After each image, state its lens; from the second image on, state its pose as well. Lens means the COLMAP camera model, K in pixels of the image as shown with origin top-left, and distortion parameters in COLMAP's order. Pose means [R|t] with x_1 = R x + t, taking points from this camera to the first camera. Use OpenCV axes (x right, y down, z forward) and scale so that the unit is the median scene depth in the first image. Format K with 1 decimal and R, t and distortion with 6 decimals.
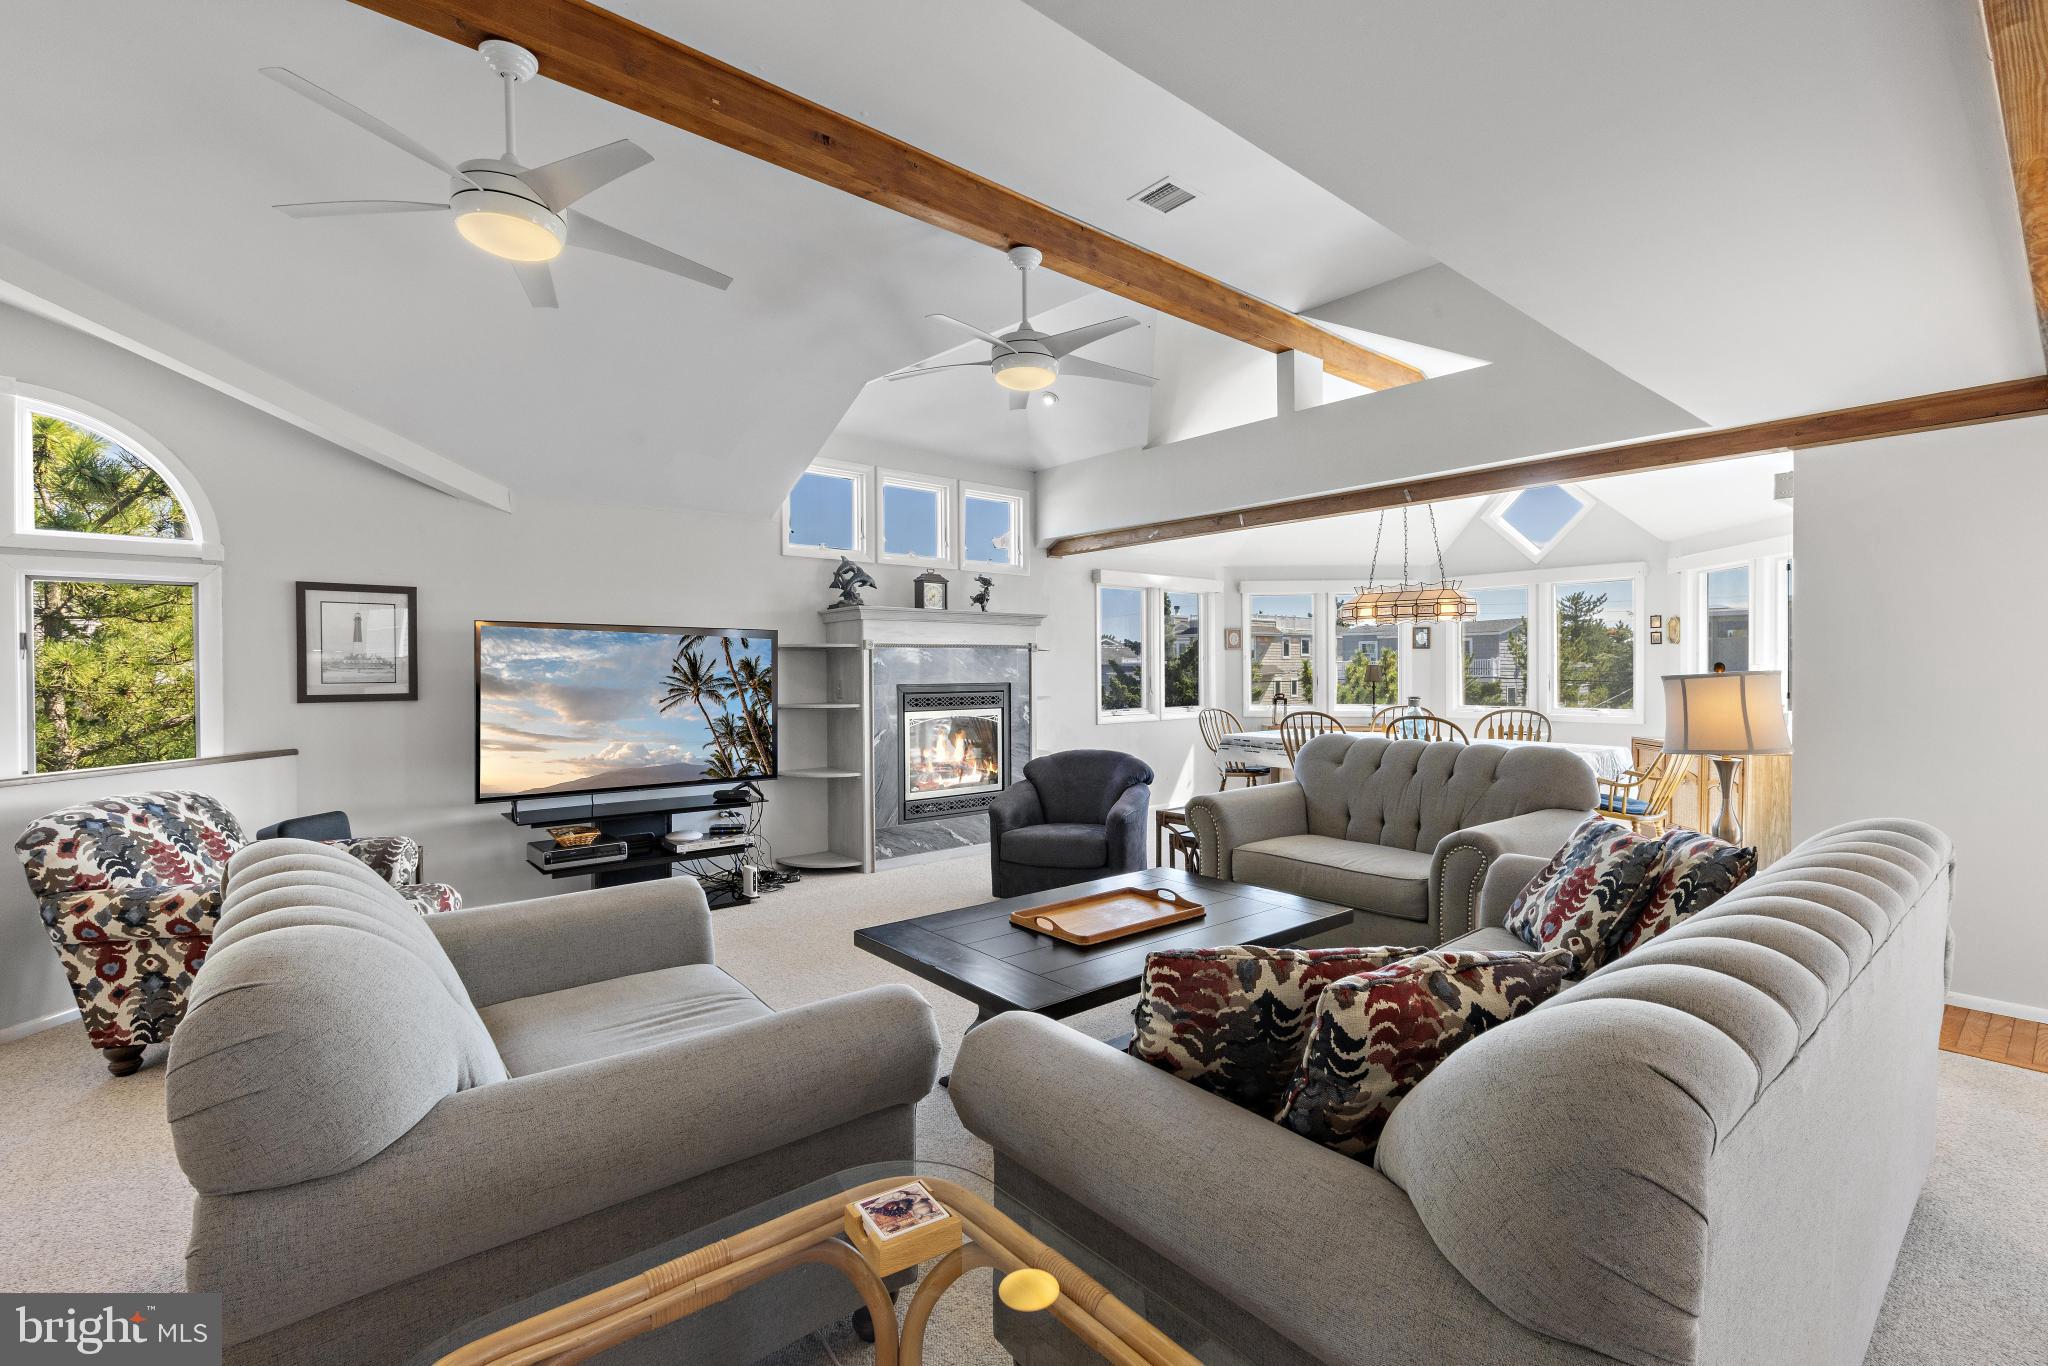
lens RADIAL K [[892.9, 0, 1024.0], [0, 892.9, 683.0], [0, 0, 1]] dist [0.000718, 0.000086]
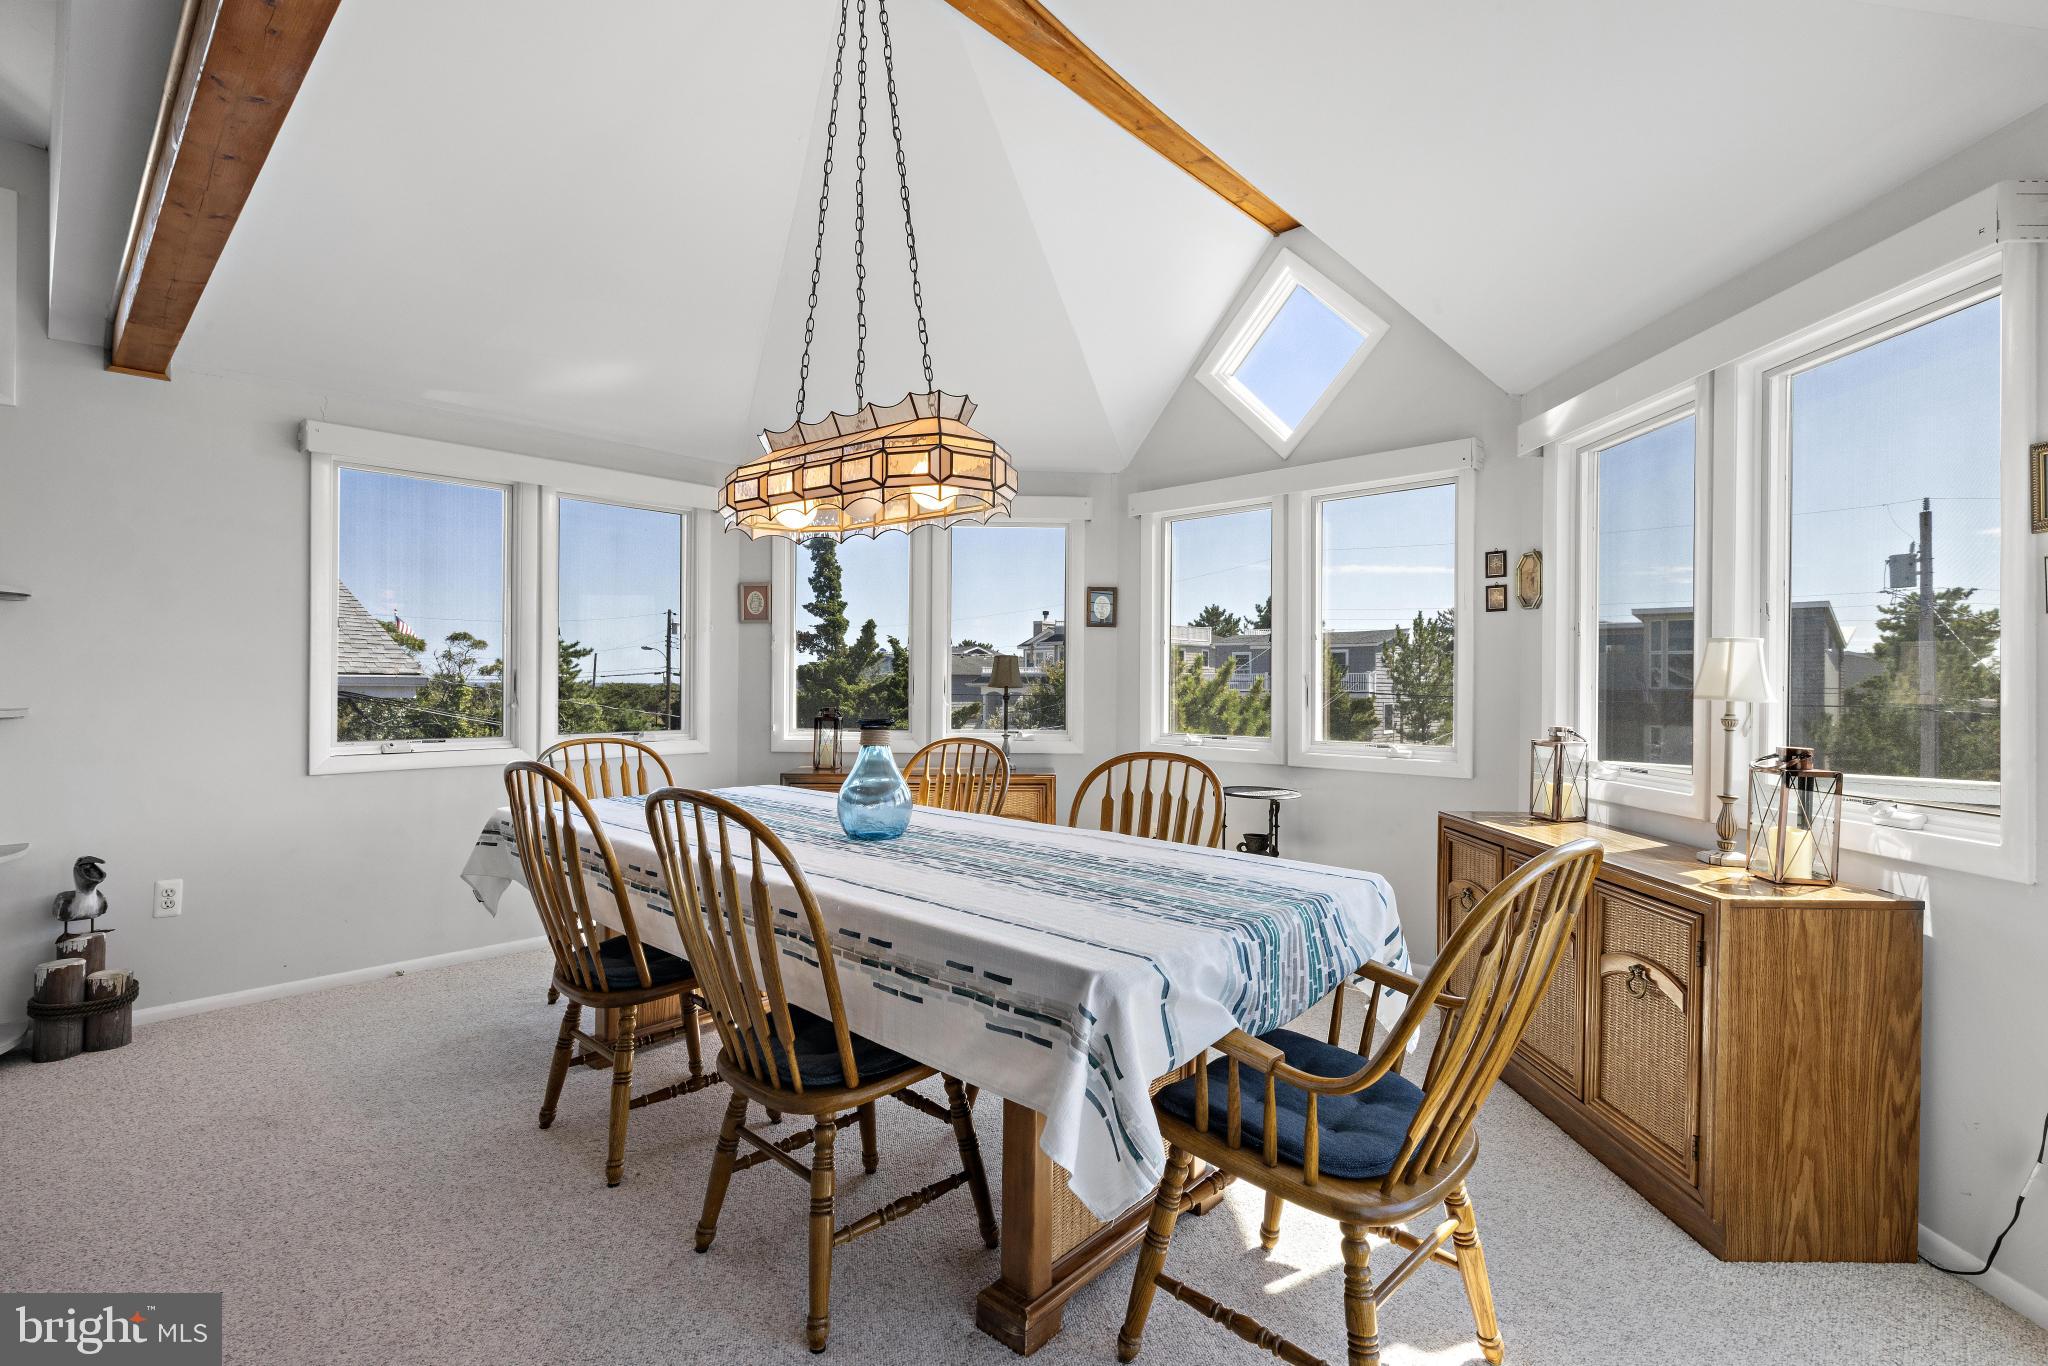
lens RADIAL K [[947.5, 0, 1024.0], [0, 947.5, 683.0], [0, 0, 1]] dist [-0.000595, -0.000053]
pose [[0.993065, 0.014272, 0.116696, 0.334308], [-0.012887, 0.999837, -0.012620, 0.002313], [-0.116857, 0.011029, 0.993088, 0.445187]]
